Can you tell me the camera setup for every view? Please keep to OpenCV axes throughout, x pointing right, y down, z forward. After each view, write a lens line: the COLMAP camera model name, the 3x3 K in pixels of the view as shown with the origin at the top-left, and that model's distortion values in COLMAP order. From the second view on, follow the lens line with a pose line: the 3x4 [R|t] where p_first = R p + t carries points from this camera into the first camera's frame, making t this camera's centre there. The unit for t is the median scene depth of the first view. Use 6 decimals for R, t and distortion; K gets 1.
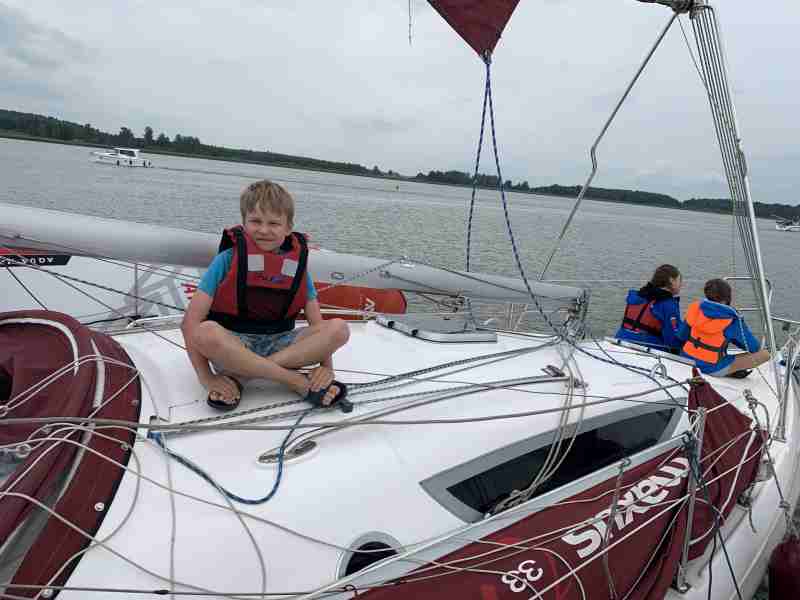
lens RADIAL K [[617.6, 0, 403.2], [0, 617.6, 292.8], [0, 0, 1]] dist [0.018580, -0.026796]
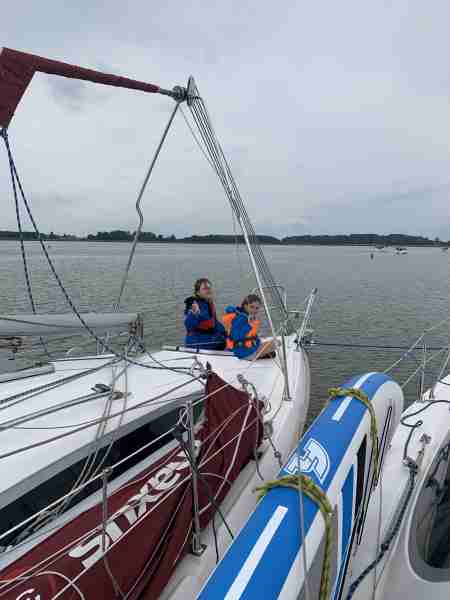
lens RADIAL K [[463.2, 0, 230.6], [0, 463.2, 288.4], [0, 0, 1]] dist [0.018580, -0.026796]
pose [[0.924040, -0.133681, 0.358162, 0.227074], [0.154107, 0.987630, -0.028963, 0.000940], [-0.349860, 0.081959, 0.933210, 0.074904]]
